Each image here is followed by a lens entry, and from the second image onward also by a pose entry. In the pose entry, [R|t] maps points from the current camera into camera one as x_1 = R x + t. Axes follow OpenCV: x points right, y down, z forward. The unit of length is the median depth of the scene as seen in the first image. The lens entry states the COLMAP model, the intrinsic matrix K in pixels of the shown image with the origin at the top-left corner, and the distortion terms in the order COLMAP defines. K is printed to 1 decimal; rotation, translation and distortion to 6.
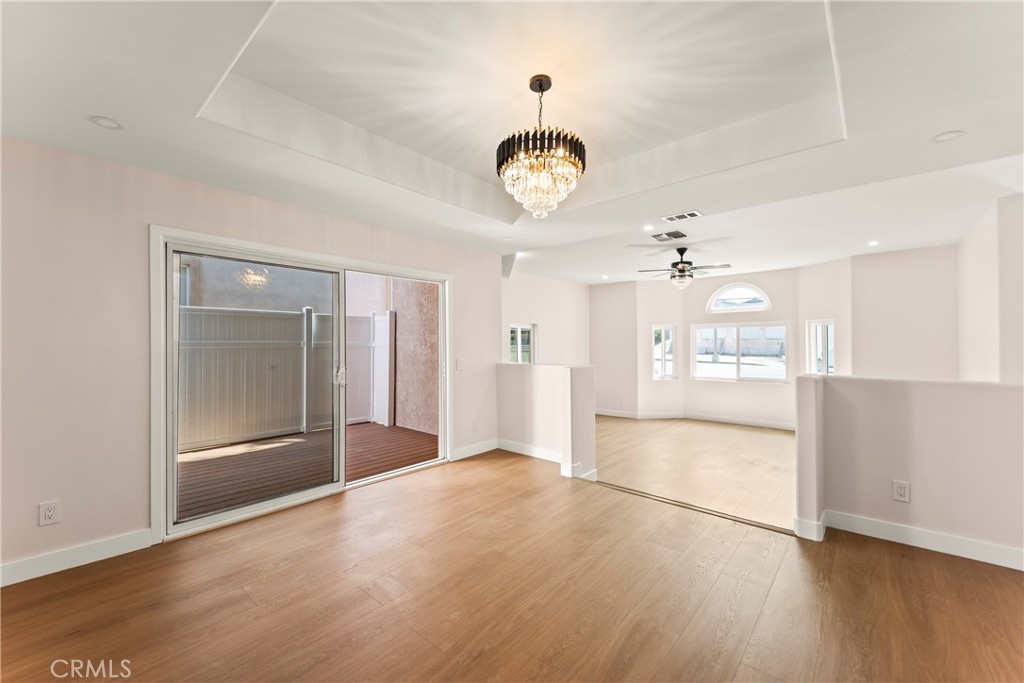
lens RADIAL K [[415.1, 0, 512.4], [0, 415.1, 341.5], [0, 0, 1]] dist [0.018696, -0.005422]
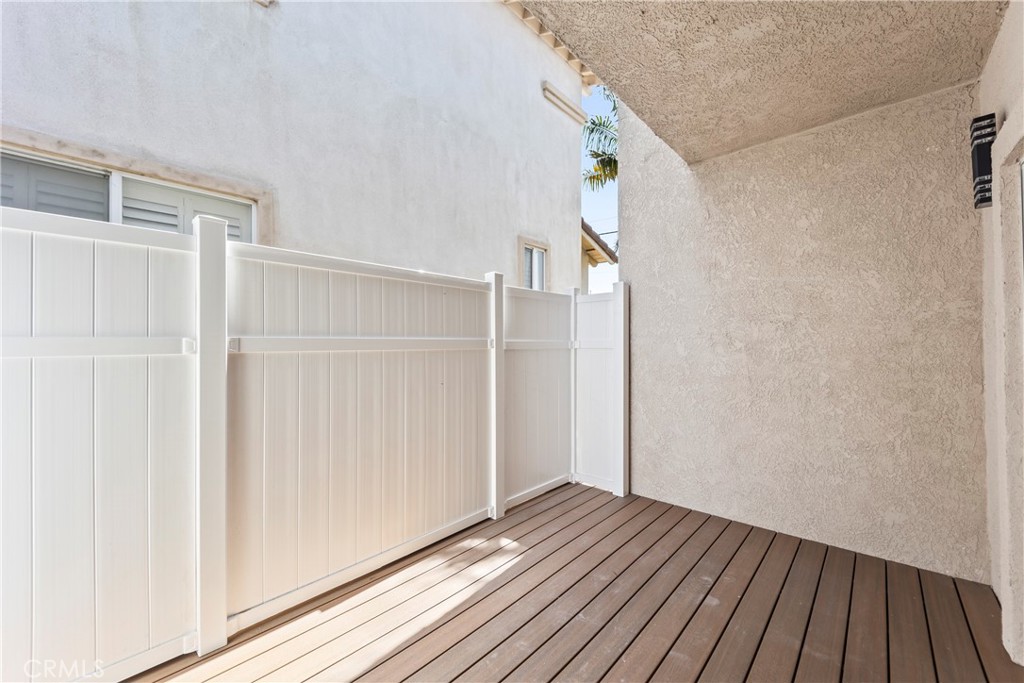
lens RADIAL K [[415.1, 0, 509.0], [0, 415.1, 342.4], [0, 0, 1]] dist [0.018696, -0.005422]
pose [[0.999918, -0.001150, -0.012720, -0.440202], [0.001164, 0.999999, 0.001135, 0.003984], [0.012719, -0.001149, 0.999918, 0.463467]]
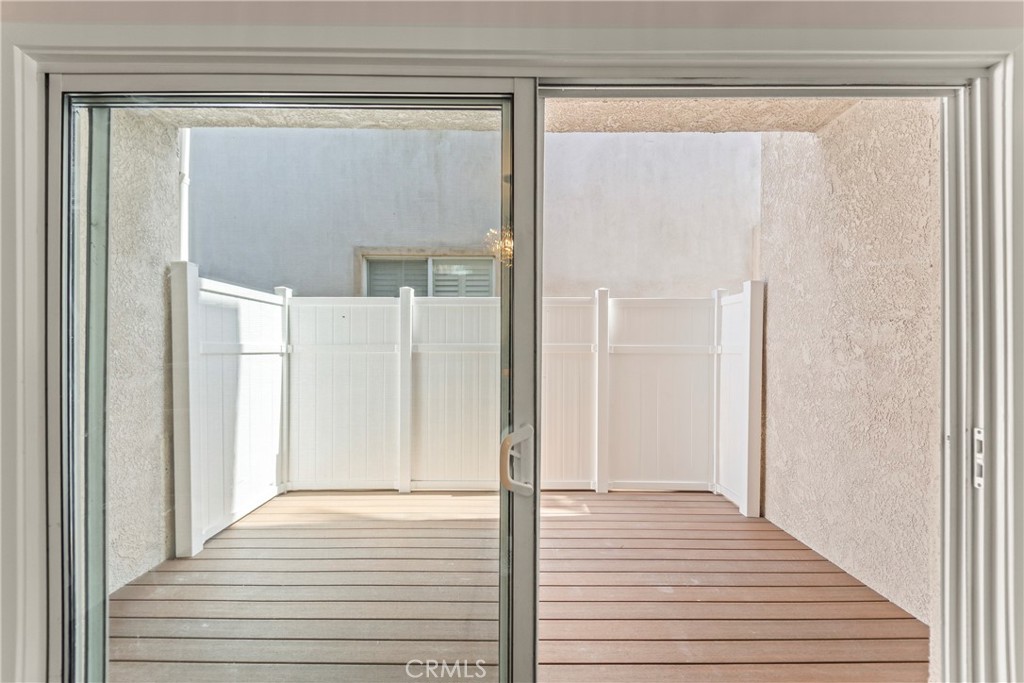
lens RADIAL K [[415.1, 0, 503.5], [0, 415.1, 351.0], [0, 0, 1]] dist [0.018696, -0.005422]
pose [[0.655574, 0.008770, -0.755080, -0.115978], [0.000183, 0.999931, 0.011773, 0.003156], [0.755131, -0.007856, 0.655527, 0.462415]]
